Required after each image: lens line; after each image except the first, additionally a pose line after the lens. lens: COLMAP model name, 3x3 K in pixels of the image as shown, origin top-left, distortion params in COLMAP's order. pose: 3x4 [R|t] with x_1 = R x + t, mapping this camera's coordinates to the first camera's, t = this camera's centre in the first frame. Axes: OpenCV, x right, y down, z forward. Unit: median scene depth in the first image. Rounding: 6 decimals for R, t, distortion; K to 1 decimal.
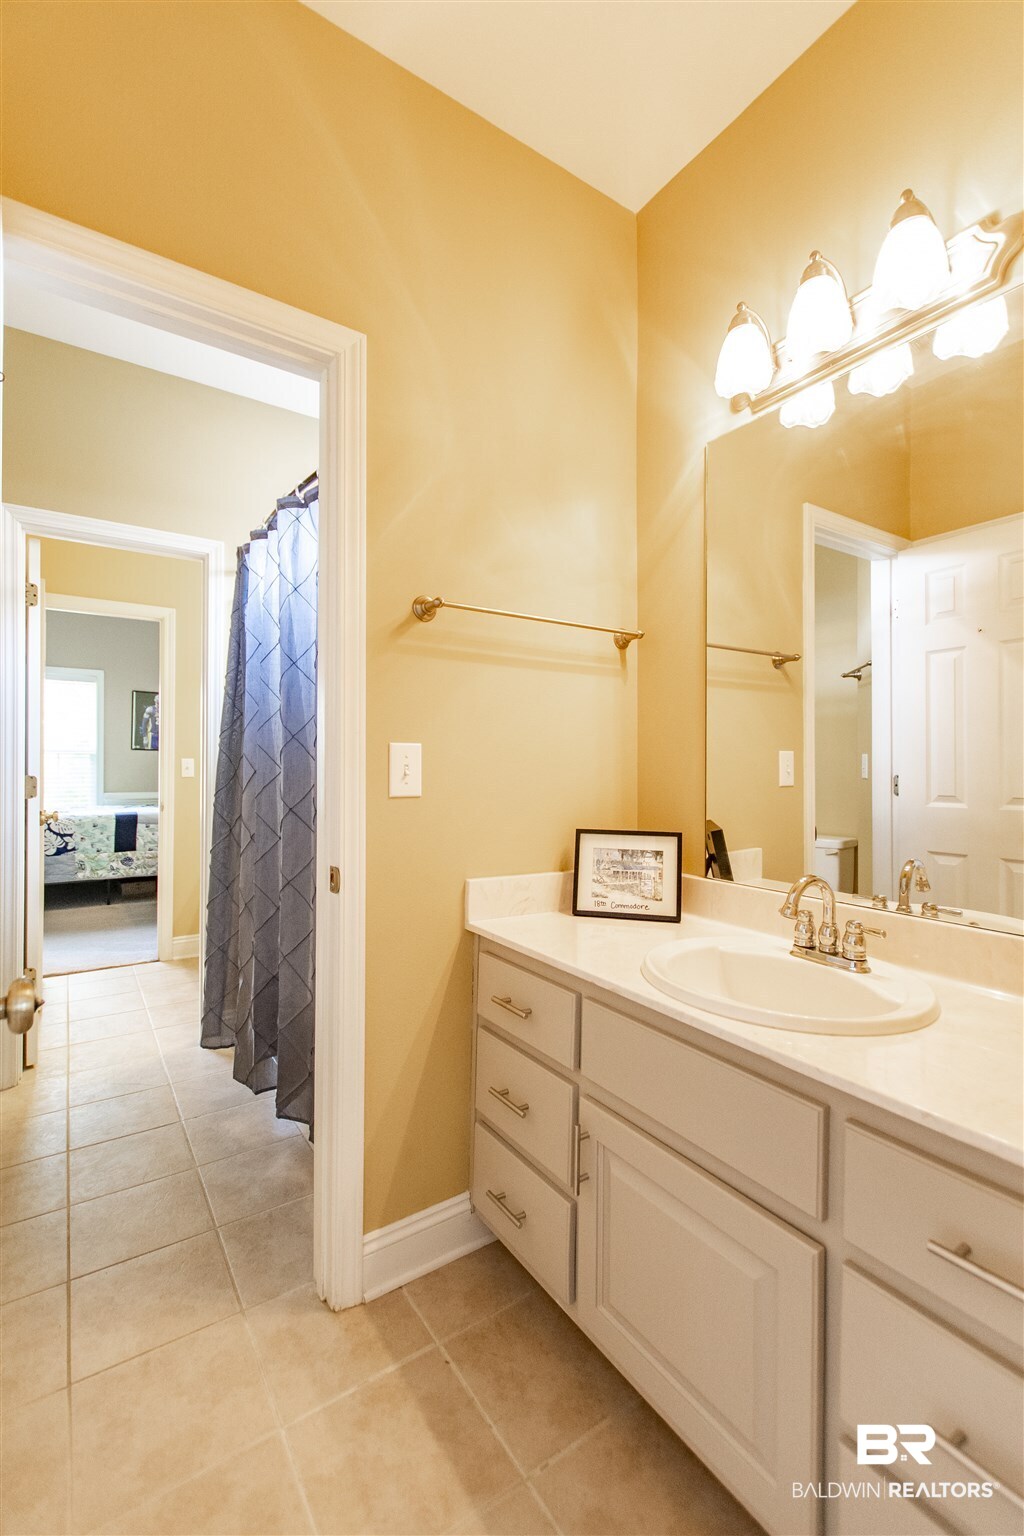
lens RADIAL K [[663.5, 0, 513.7], [0, 663.5, 761.7], [0, 0, 1]] dist [0.009414, -0.004170]
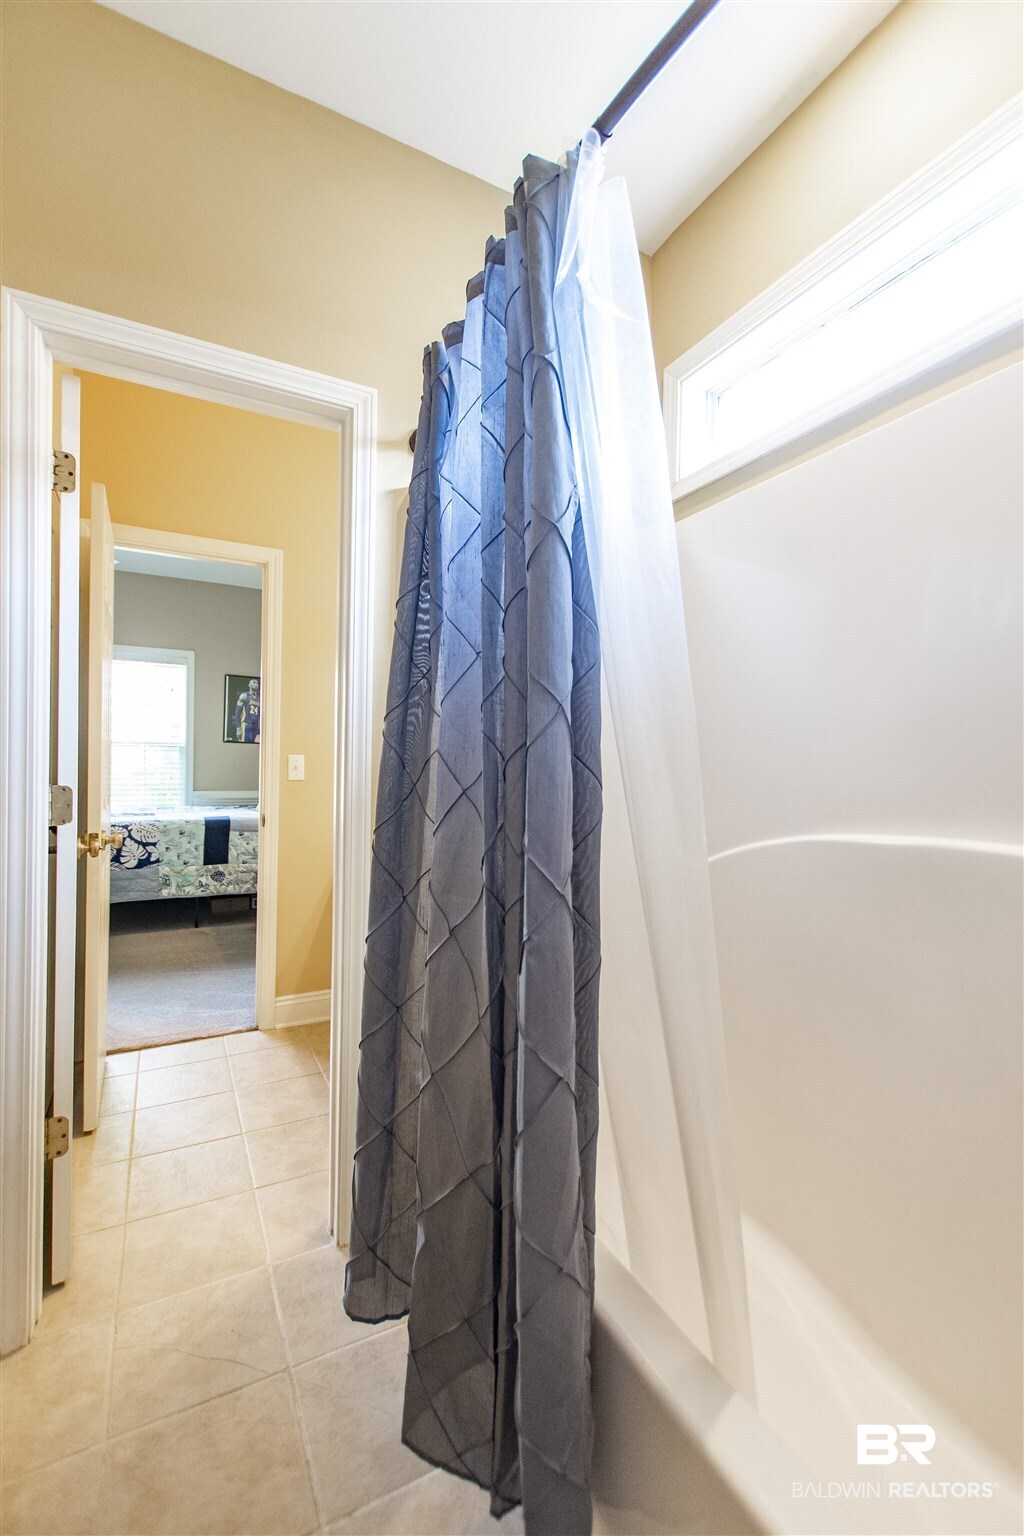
lens RADIAL K [[663.5, 0, 512.0], [0, 663.5, 761.3], [0, 0, 1]] dist [0.009414, -0.004170]
pose [[0.993824, 0.011551, -0.110367, -0.127810], [-0.010811, 0.999915, 0.007296, -0.004201], [0.110442, -0.006058, 0.993864, 0.219502]]
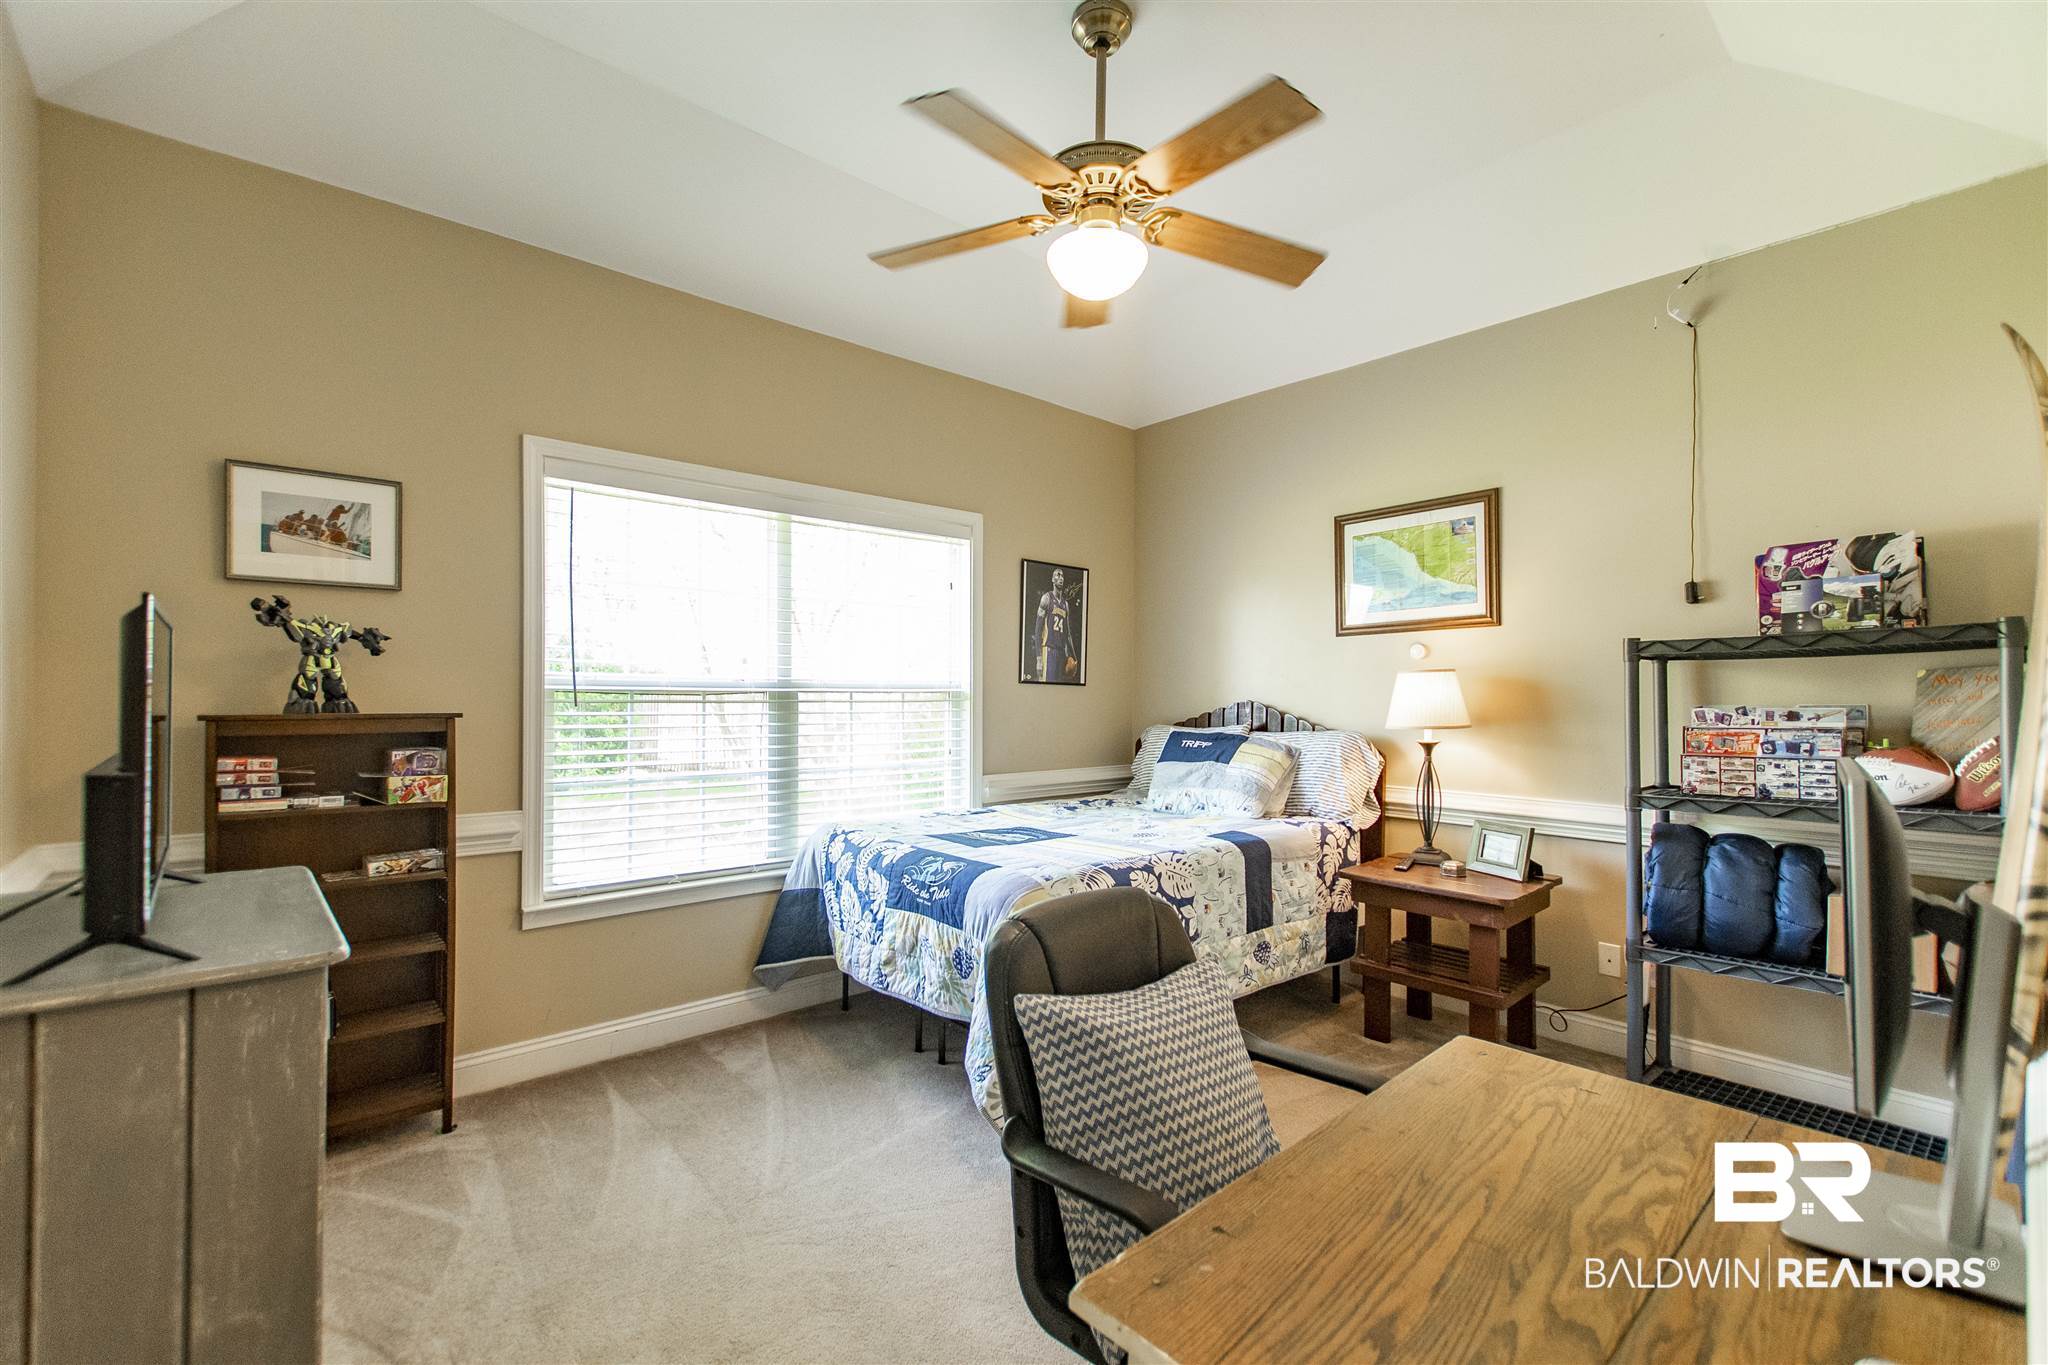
lens RADIAL K [[884.7, 0, 1034.0], [0, 884.7, 684.4], [0, 0, 1]] dist [0.009414, -0.004170]
pose [[0.990370, 0.005578, 0.138335, -0.826527], [-0.005900, 0.999981, 0.001916, -0.023030], [-0.138322, -0.002714, 0.990384, 0.467823]]
